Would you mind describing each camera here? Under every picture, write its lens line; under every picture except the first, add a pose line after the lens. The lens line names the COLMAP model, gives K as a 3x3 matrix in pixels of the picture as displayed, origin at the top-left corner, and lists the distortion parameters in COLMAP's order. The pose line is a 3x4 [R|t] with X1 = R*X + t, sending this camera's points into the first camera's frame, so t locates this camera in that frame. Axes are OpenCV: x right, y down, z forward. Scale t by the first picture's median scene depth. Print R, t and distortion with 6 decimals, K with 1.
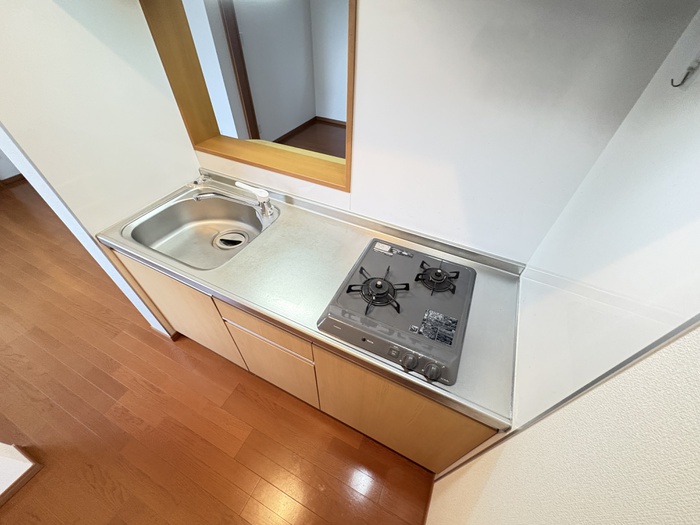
lens RADIAL K [[279.0, 0, 350.0], [0, 279.0, 262.5], [0, 0, 1]] dist [-0.003208, -0.000209]
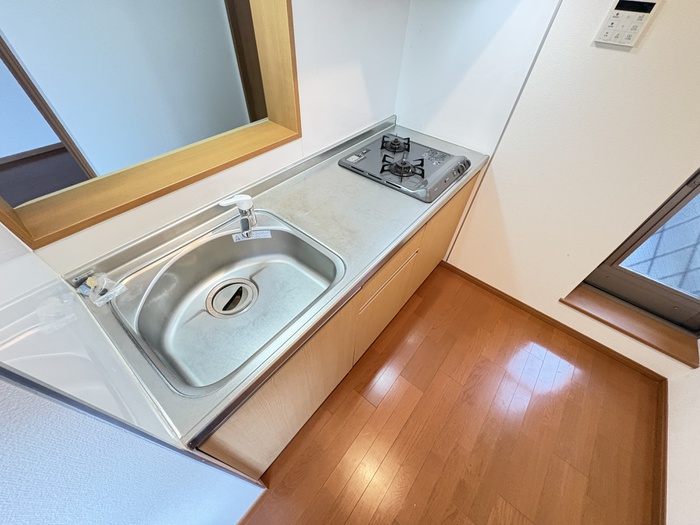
lens RADIAL K [[279.0, 0, 350.0], [0, 279.0, 262.5], [0, 0, 1]] dist [-0.003208, -0.000209]
pose [[0.269773, -0.740497, 0.615538, -0.883500], [0.680703, 0.598789, 0.422014, -0.283468], [-0.681077, 0.305150, 0.665595, 0.363318]]
